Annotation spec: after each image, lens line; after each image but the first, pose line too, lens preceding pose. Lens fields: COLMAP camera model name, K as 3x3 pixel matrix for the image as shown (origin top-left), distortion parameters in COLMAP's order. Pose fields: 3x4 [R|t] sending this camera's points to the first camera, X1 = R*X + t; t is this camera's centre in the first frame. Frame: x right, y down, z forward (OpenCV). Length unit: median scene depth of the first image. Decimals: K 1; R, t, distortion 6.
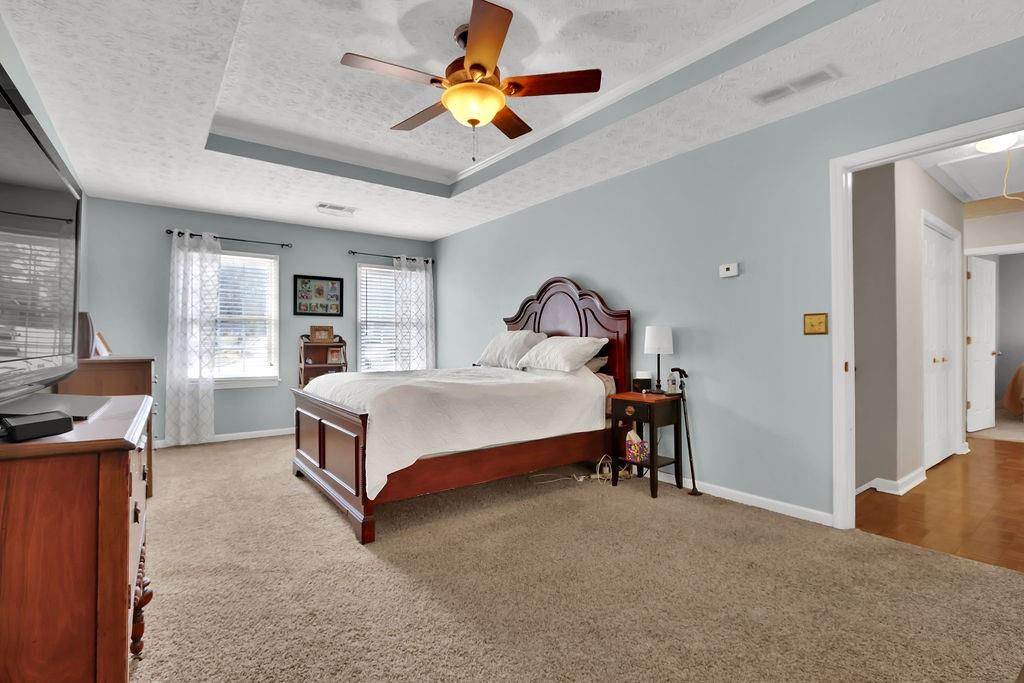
lens RADIAL K [[471.1, 0, 514.1], [0, 471.1, 338.6], [0, 0, 1]] dist [-0.000546, 0.000012]
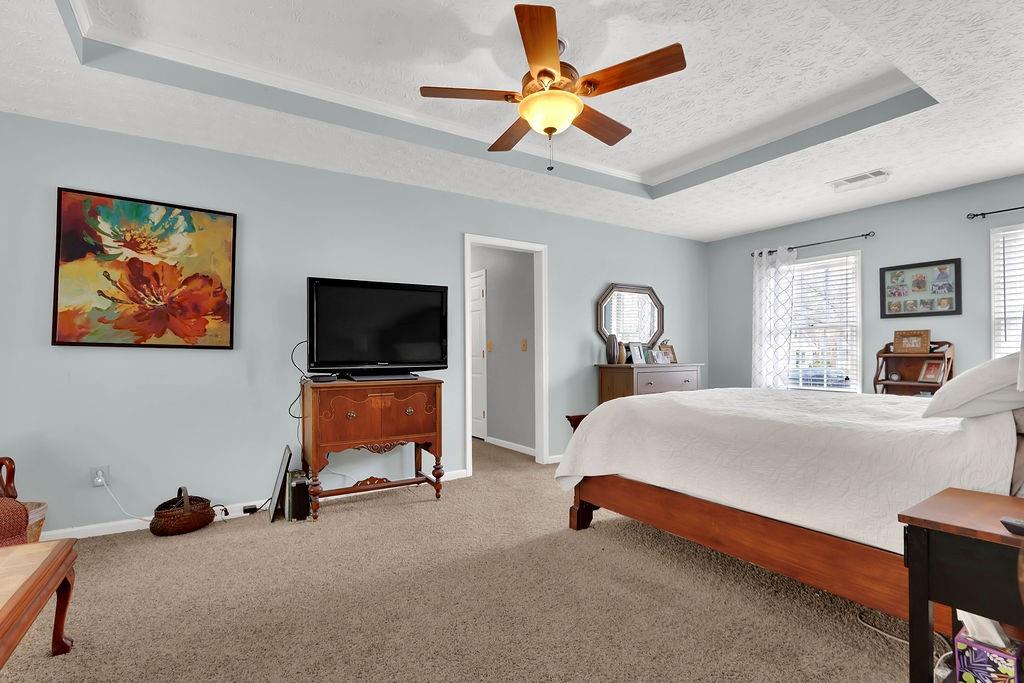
lens RADIAL K [[494.1, 0, 513.8], [0, 494.1, 346.9], [0, 0, 1]] dist [-0.002892, -0.000432]
pose [[-0.059891, -0.013529, -0.998113, 0.405633], [0.009104, 0.999859, -0.014099, 0.004655], [0.998163, -0.009931, -0.059759, 0.420825]]
